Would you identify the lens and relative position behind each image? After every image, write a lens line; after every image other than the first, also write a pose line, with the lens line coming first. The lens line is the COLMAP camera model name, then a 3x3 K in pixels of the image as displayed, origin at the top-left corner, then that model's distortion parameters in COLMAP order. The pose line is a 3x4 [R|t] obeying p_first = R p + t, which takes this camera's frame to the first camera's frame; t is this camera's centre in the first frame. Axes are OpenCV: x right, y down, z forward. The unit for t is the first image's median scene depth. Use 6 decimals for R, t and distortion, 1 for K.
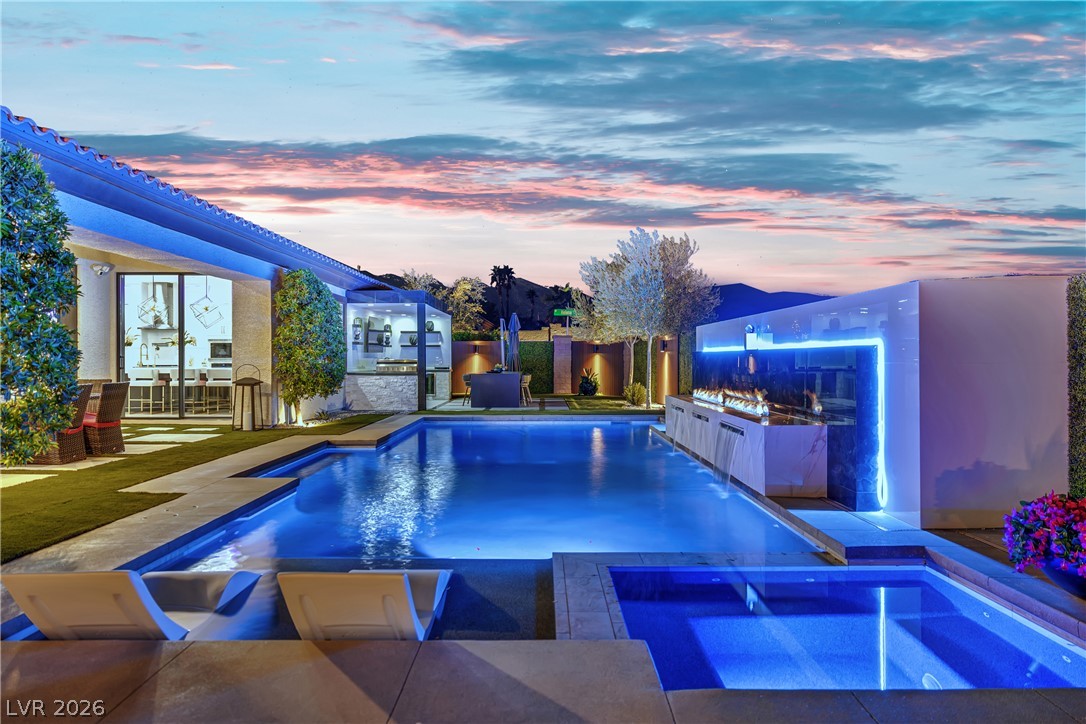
lens RADIAL K [[738.8, 0, 544.8], [0, 738.8, 365.2], [0, 0, 1]] dist [0.002935, -0.001536]
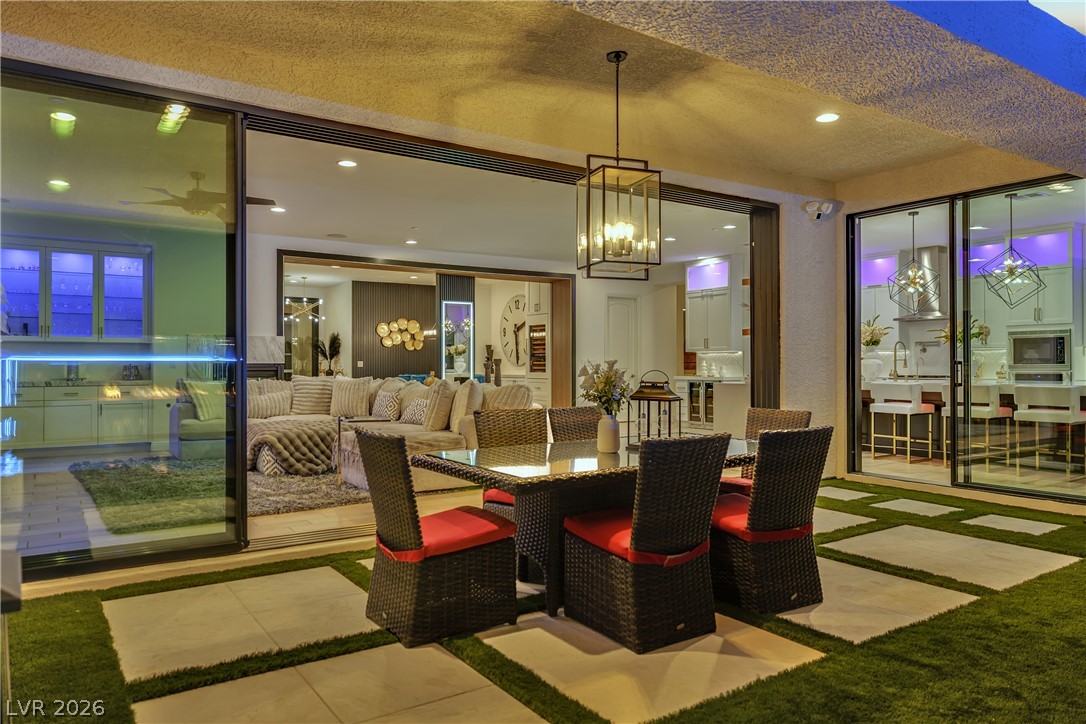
lens RADIAL K [[738.8, 0, 543.1], [0, 738.8, 365.2], [0, 0, 1]] dist [0.002935, -0.001536]
pose [[0.567497, -0.002412, -0.823372, -0.218906], [-0.003993, 0.999976, -0.005682, -0.004753], [0.823366, 0.006512, 0.567473, 0.436482]]
